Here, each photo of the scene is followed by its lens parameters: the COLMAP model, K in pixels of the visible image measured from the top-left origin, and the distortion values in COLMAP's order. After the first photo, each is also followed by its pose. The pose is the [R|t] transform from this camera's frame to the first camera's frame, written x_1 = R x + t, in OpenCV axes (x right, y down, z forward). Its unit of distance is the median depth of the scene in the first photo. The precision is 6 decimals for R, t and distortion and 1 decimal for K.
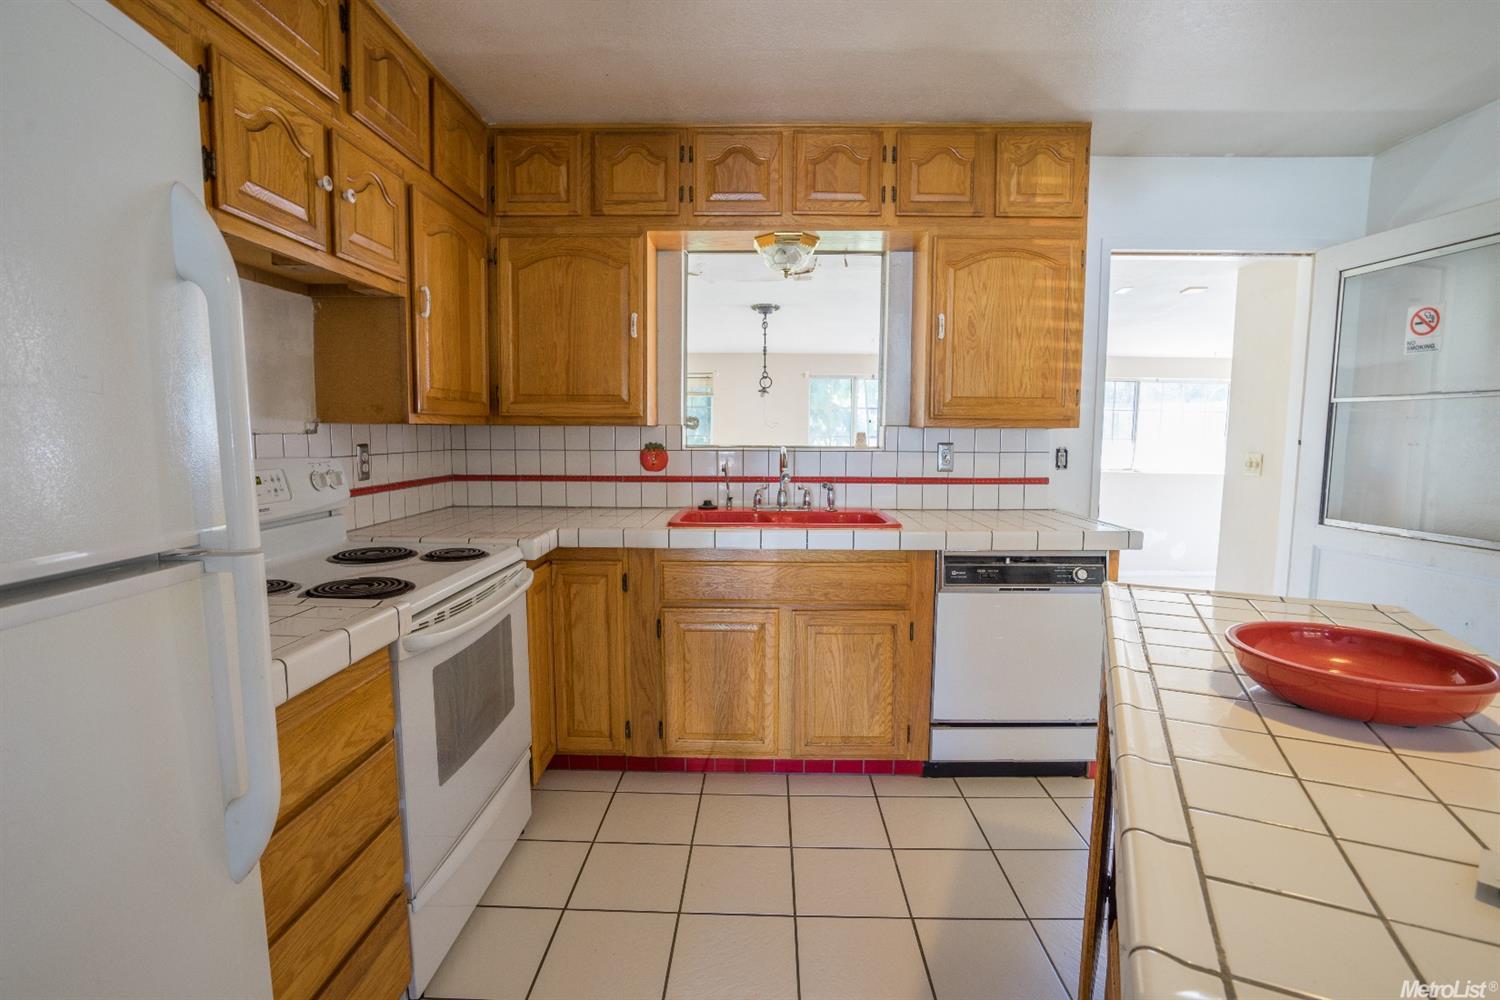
lens RADIAL K [[683.3, 0, 750.0], [0, 683.3, 500.0], [0, 0, 1]] dist [-0.032901, 0.000476]
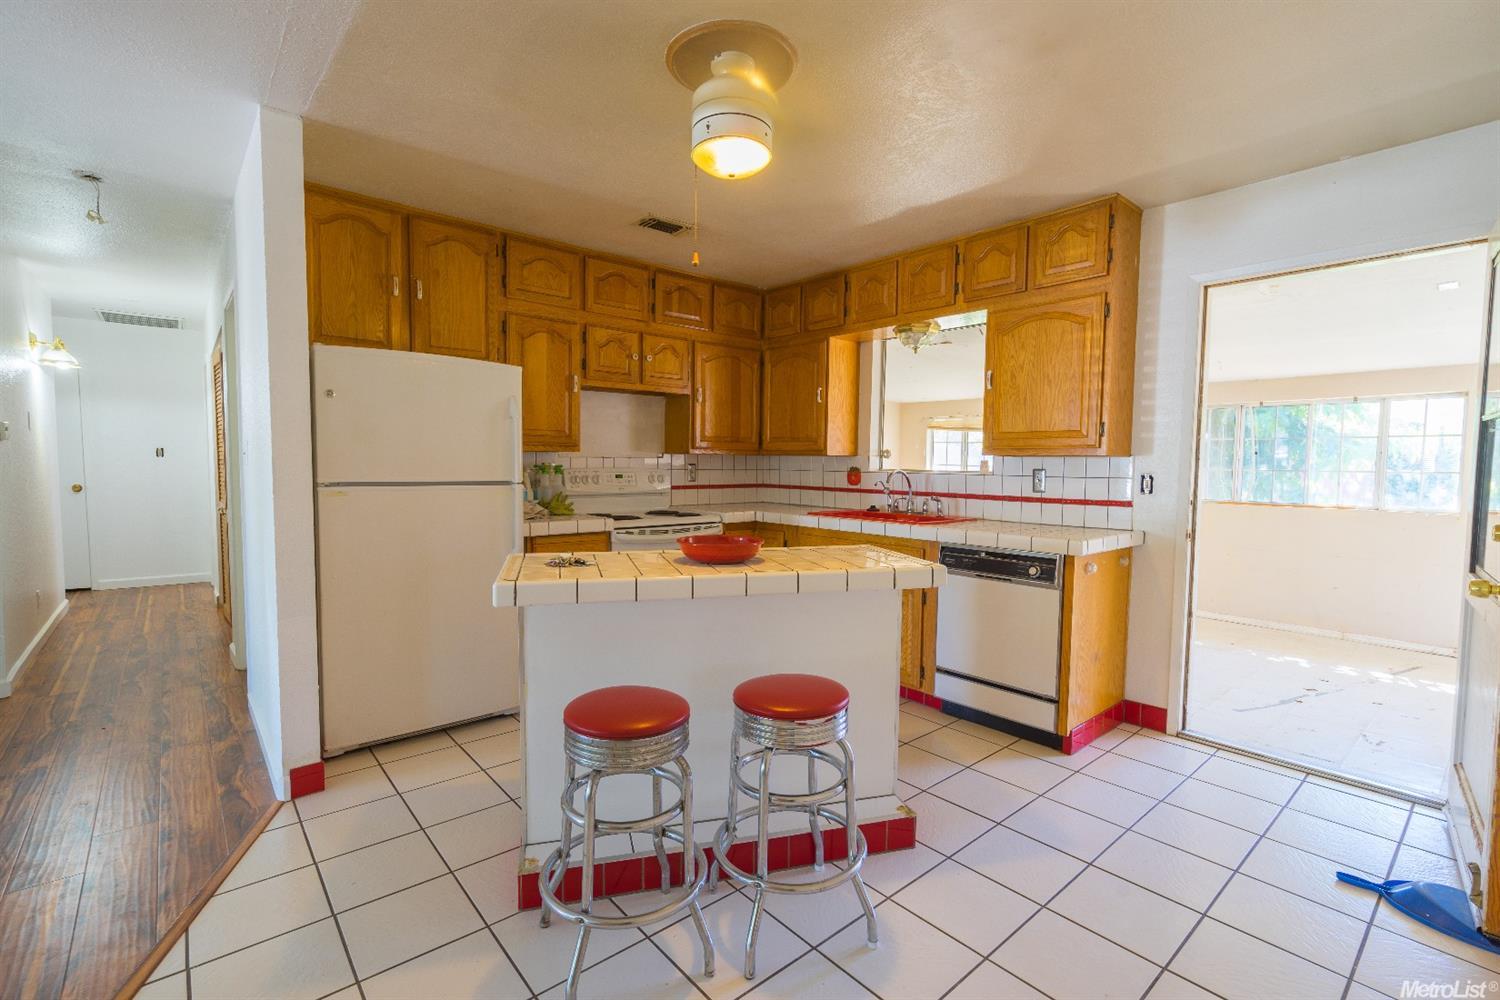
lens RADIAL K [[671.0, 0, 749.1], [0, 671.0, 503.5], [0, 0, 1]] dist [-0.003880, 0.001042]
pose [[0.672602, 0.049278, -0.738362, 0.933708], [-0.083956, 0.996419, -0.009978, 0.037433], [0.735226, 0.068702, 0.674331, -0.206527]]
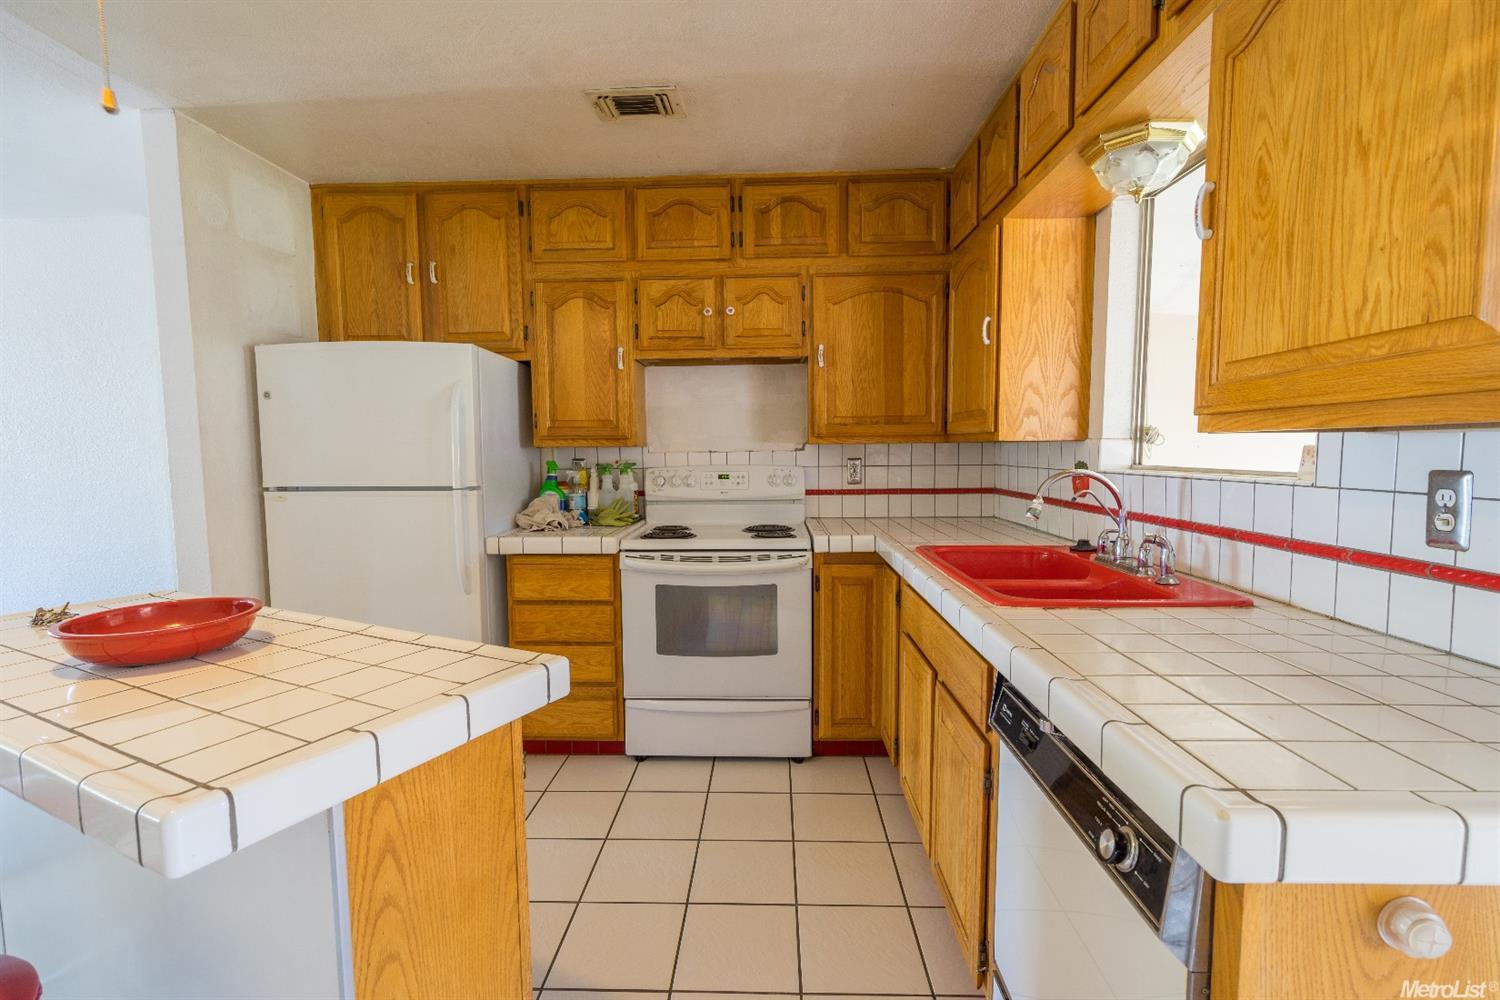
lens RADIAL K [[671.0, 0, 749.1], [0, 671.0, 503.5], [0, 0, 1]] dist [-0.003880, 0.001042]
pose [[-0.000749, 0.074988, -0.997184, 0.733380], [-0.092250, 0.992927, 0.074738, -0.066192], [0.995736, 0.092046, 0.006174, 0.706775]]
